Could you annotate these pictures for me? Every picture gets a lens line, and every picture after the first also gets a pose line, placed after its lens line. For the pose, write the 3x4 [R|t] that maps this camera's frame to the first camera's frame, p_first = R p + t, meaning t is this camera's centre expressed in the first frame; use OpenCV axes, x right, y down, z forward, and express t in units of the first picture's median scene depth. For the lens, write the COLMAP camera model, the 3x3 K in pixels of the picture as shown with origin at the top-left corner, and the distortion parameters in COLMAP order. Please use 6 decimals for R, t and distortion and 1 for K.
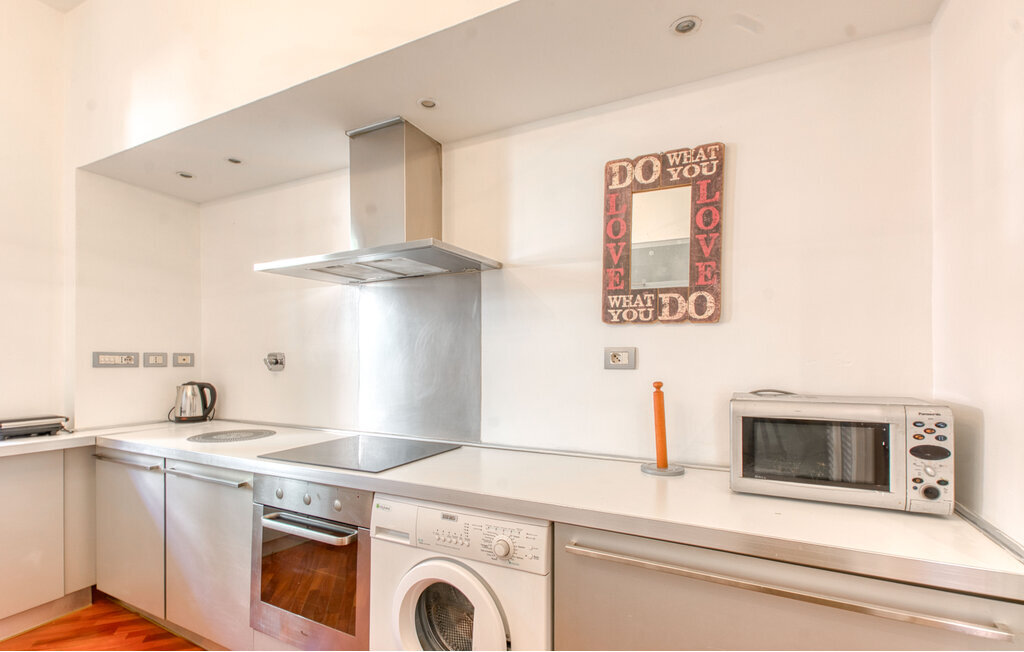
lens RADIAL K [[460.8, 0, 511.8], [0, 460.8, 363.8], [0, 0, 1]] dist [0.000607, 0.000003]
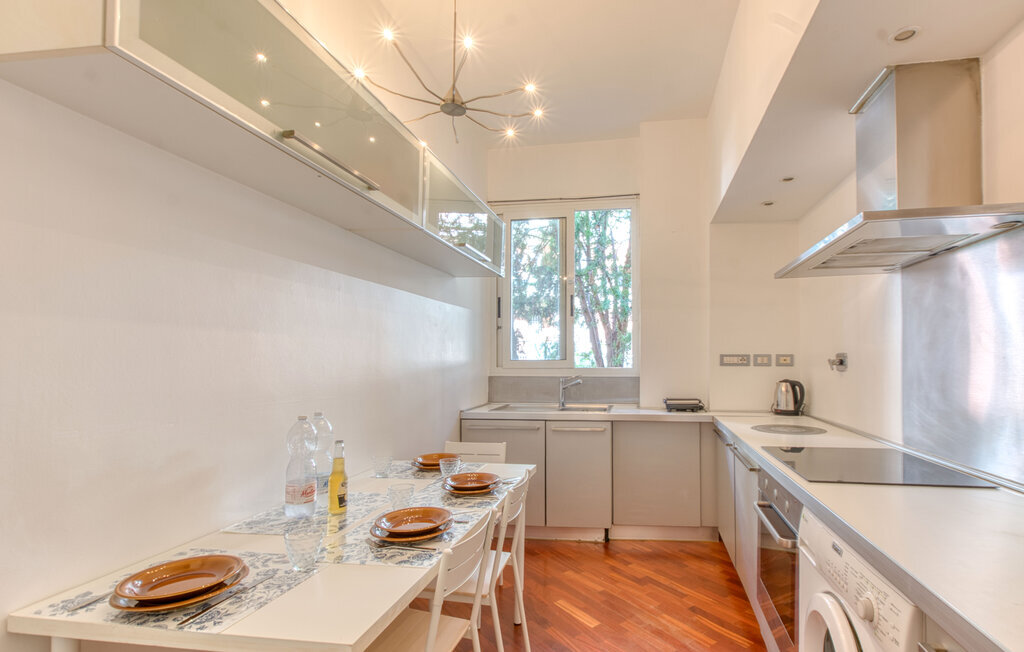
lens RADIAL K [[478.2, 0, 577.4], [0, 478.2, 352.3], [0, 0, 1]] dist [0.000210, -0.000028]
pose [[0.313235, -0.016739, -0.949528, 0.276278], [-0.010043, 0.999730, -0.020937, 0.001668], [0.949623, 0.016094, 0.312983, 0.145514]]
